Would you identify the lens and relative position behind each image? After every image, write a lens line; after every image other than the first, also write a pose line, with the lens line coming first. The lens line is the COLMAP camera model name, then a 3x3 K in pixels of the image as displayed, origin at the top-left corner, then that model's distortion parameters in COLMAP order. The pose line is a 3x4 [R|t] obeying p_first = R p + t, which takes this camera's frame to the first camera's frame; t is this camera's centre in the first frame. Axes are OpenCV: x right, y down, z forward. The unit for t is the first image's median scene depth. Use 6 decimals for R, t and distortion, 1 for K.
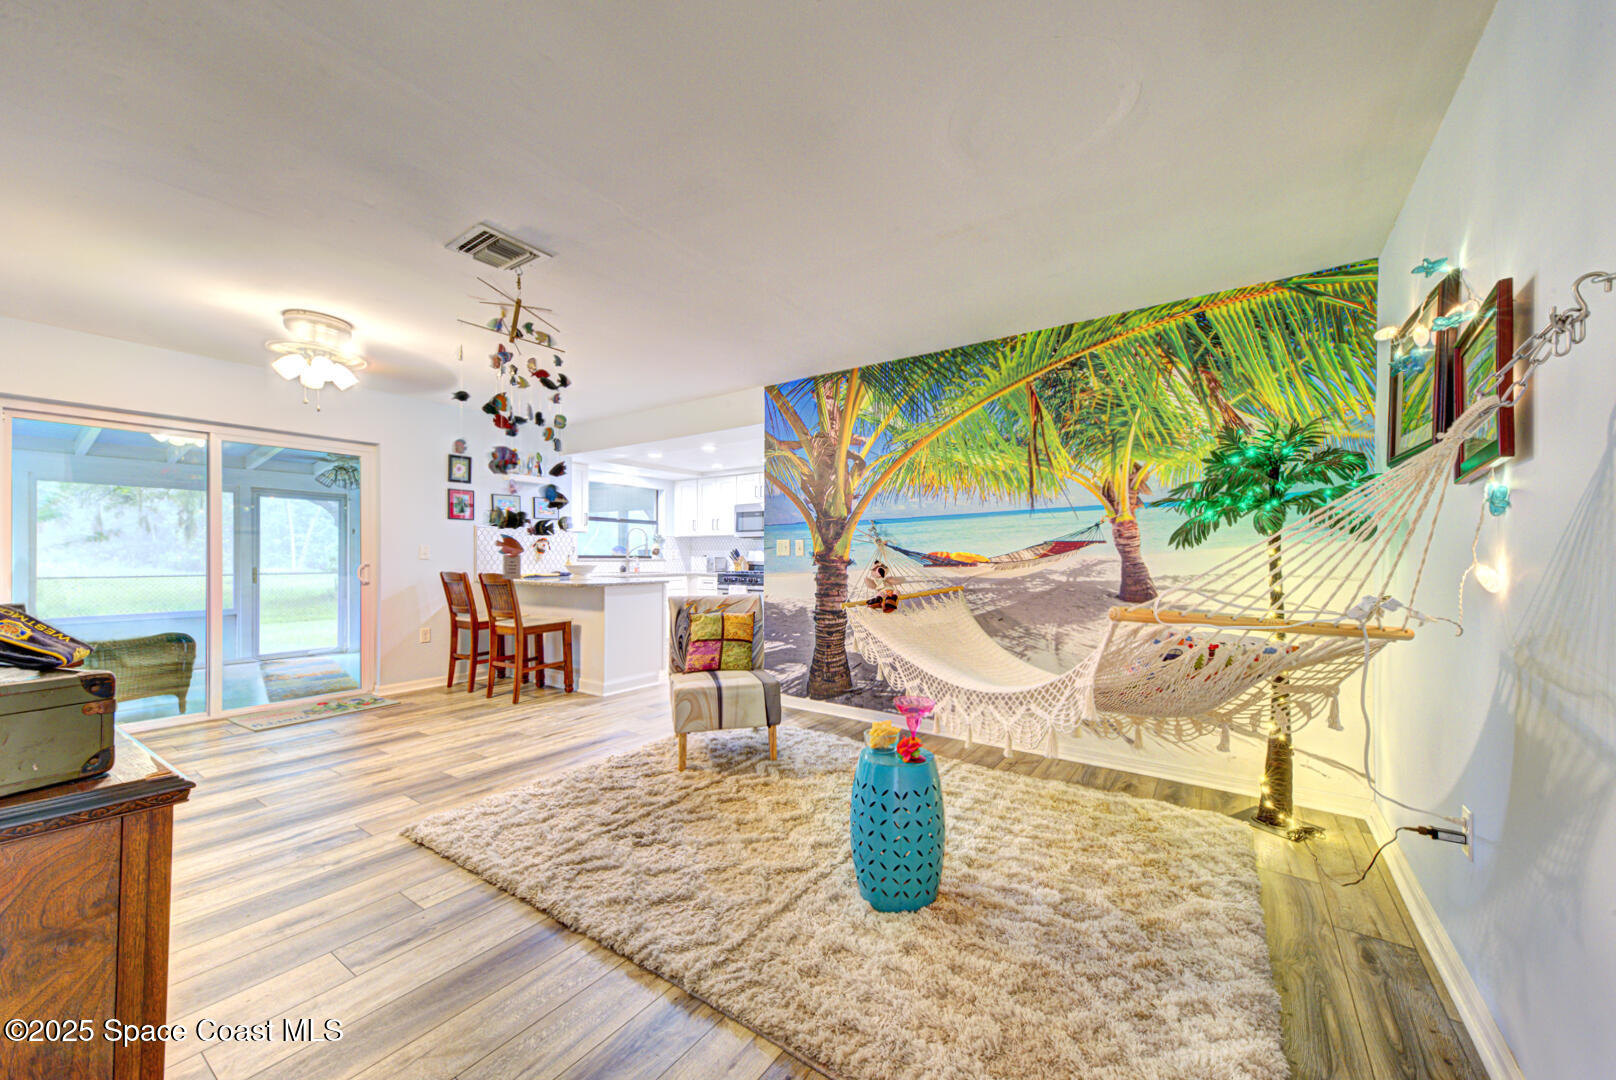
lens RADIAL K [[608.1, 0, 803.3], [0, 608.1, 553.4], [0, 0, 1]] dist [0.033074, -0.000008]
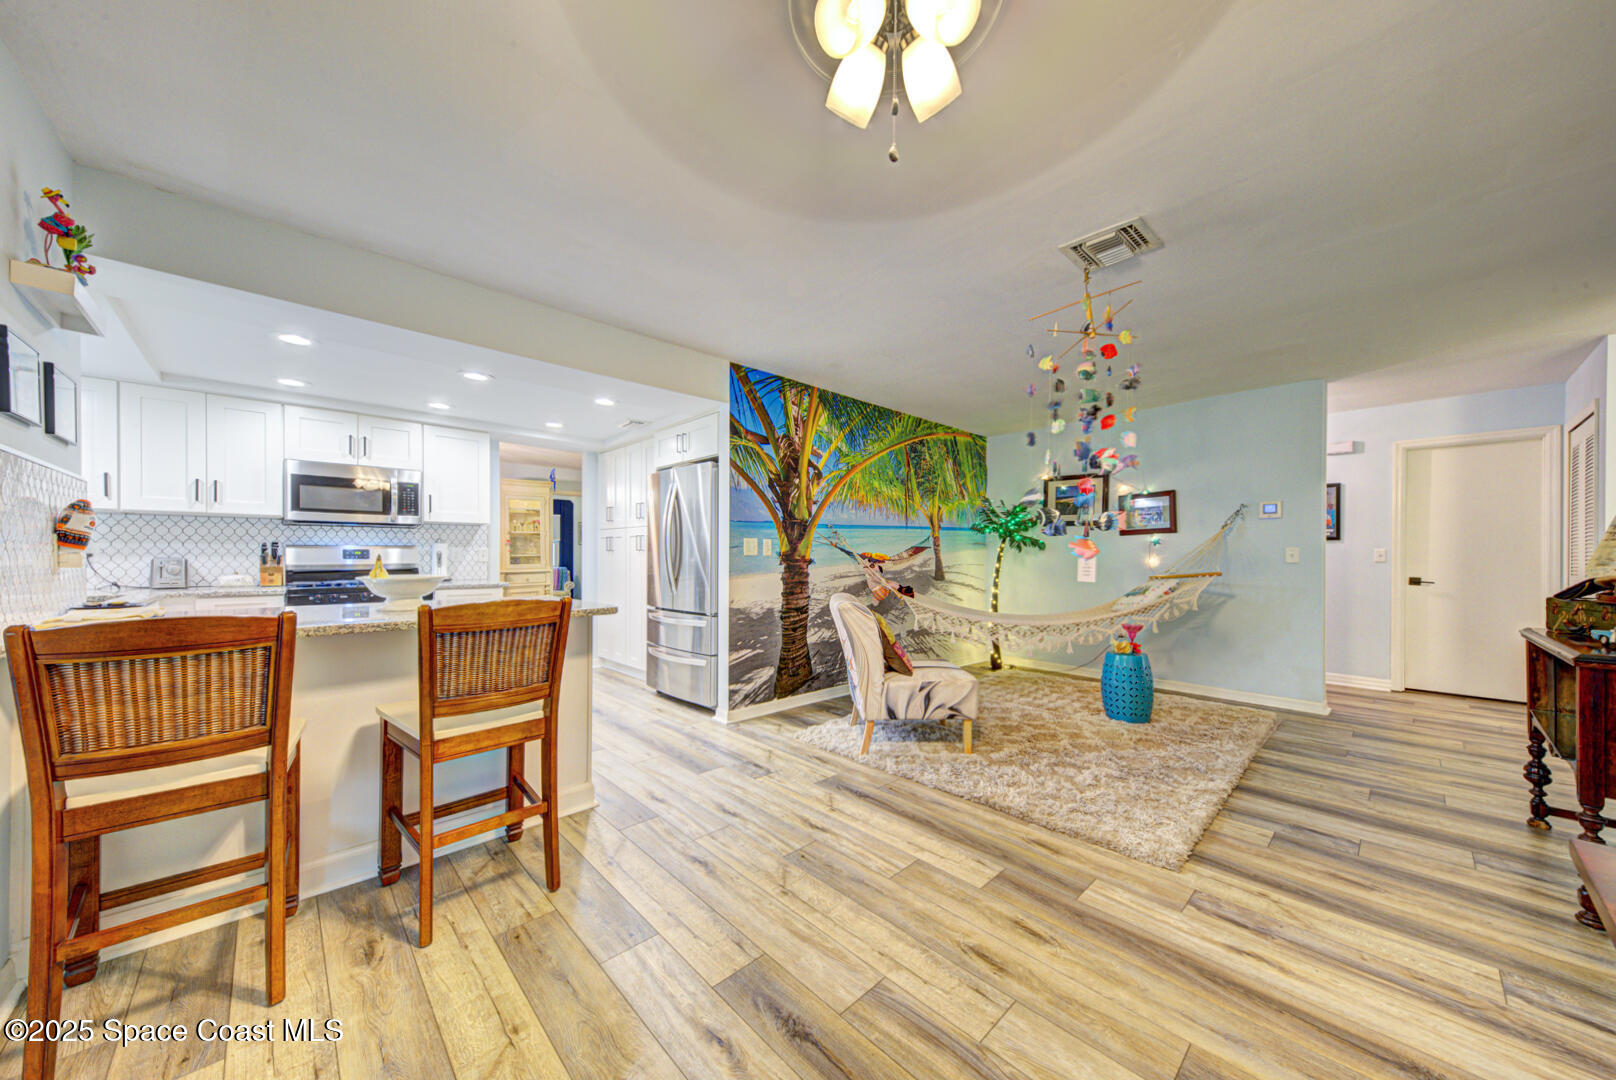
lens RADIAL K [[557.5, 0, 805.4], [0, 557.5, 555.2], [0, 0, 1]] dist [0.026705, -0.005999]
pose [[0.196650, -0.000724, 0.980474, -0.918257], [-0.004324, 0.999989, 0.001605, 0.001705], [-0.980464, -0.004556, 0.196644, 0.815543]]
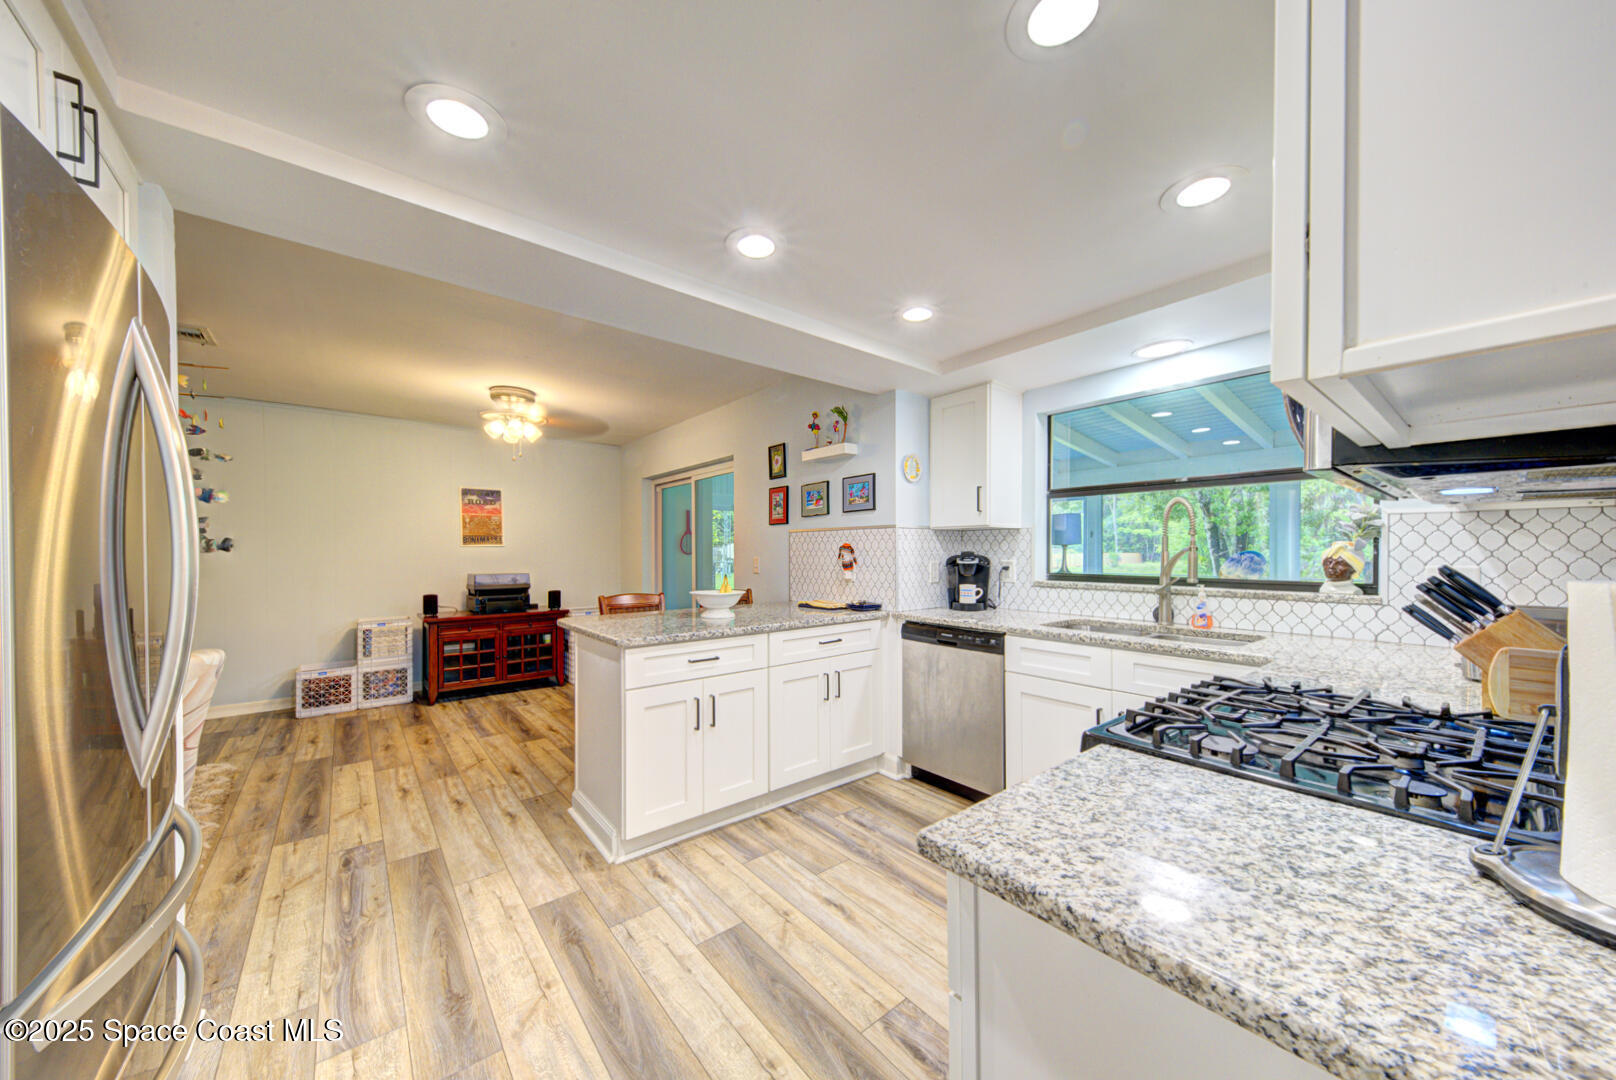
lens RADIAL K [[557.5, 0, 805.4], [0, 557.5, 555.2], [0, 0, 1]] dist [0.026705, -0.005999]
pose [[-0.265163, 0.002681, -0.964200, 0.165892], [0.003661, 0.999992, 0.001773, -0.020812], [0.964197, -0.003060, -0.265171, 1.574552]]
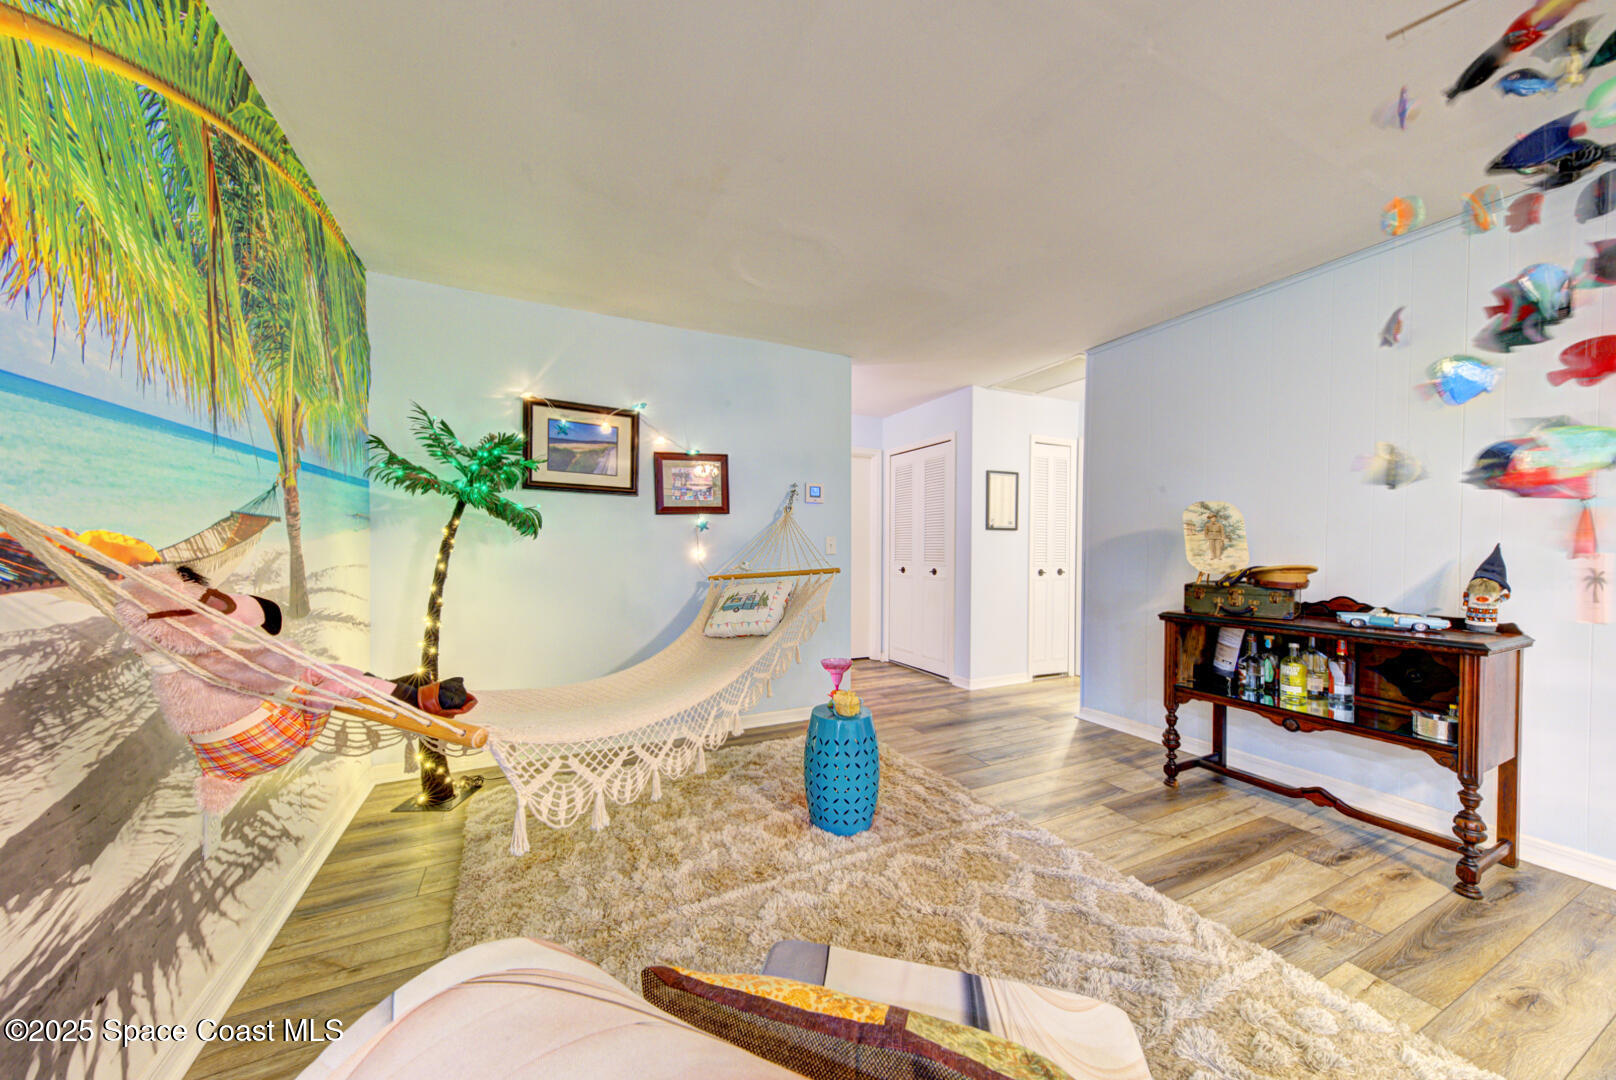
lens RADIAL K [[555.2, 0, 807.0], [0, 555.2, 556.2], [0, 0, 1]] dist [0.024844, -0.004717]
pose [[-0.880210, -0.013840, 0.474382, -0.148119], [-0.006782, 0.999839, 0.016587, 0.002658], [-0.474535, 0.011383, -0.880163, 0.966959]]
